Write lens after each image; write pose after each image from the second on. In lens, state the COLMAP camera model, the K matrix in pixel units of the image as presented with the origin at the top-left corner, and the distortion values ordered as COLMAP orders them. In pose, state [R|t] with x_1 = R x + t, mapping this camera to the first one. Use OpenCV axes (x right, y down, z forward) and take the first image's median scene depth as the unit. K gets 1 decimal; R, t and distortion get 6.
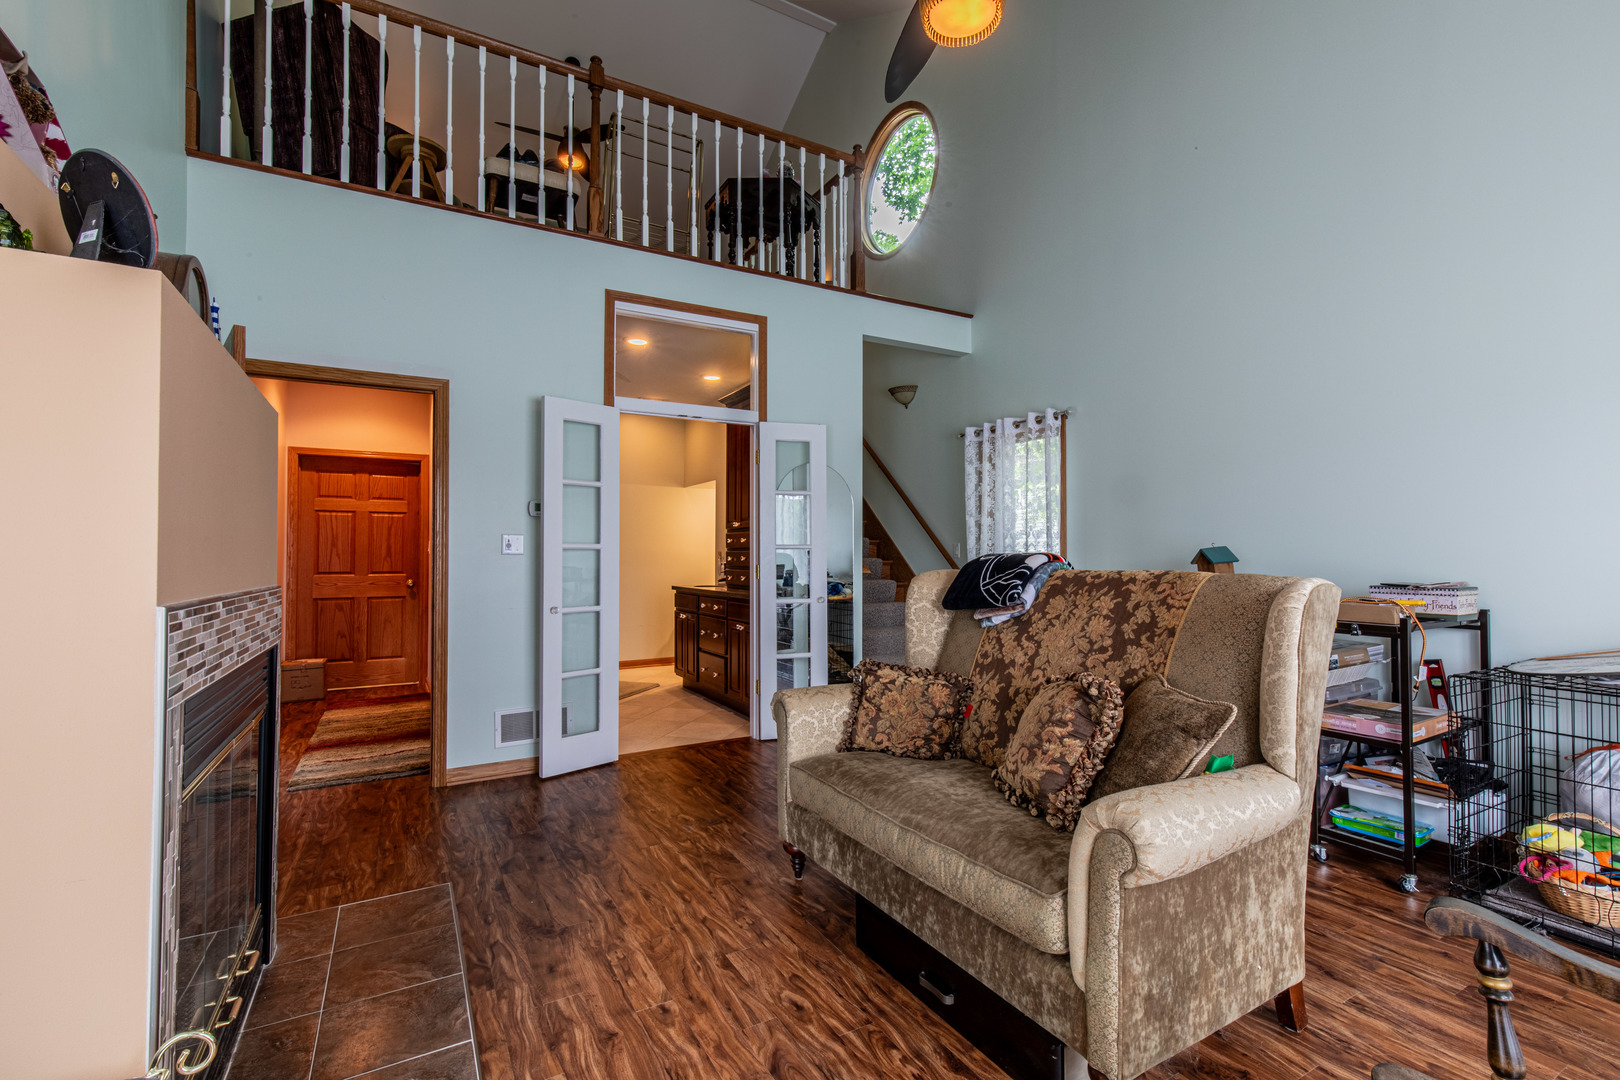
lens RADIAL K [[725.6, 0, 824.5], [0, 725.6, 546.5], [0, 0, 1]] dist [0.007055, -0.000316]
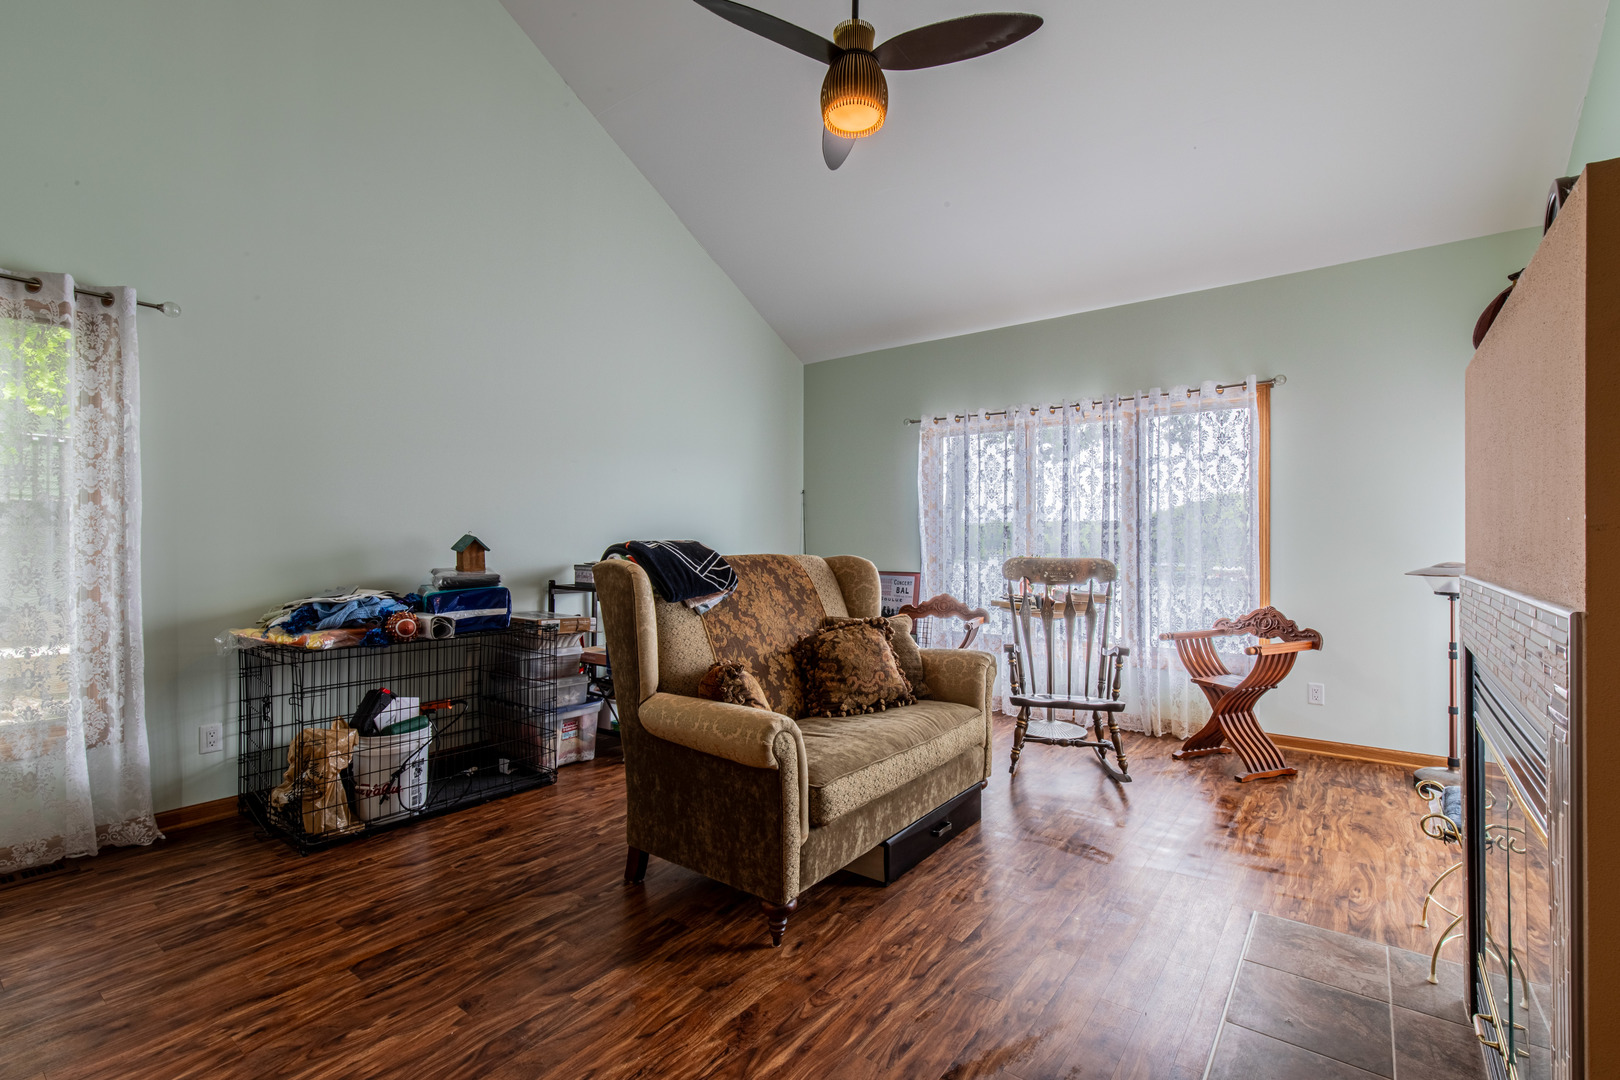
lens RADIAL K [[725.6, 0, 823.5], [0, 725.6, 547.7], [0, 0, 1]] dist [0.007055, -0.000316]
pose [[-0.401695, 0.006009, 0.915754, -0.850038], [-0.016073, 0.999778, -0.013611, 0.033915], [-0.915632, -0.020187, -0.401509, 1.381638]]
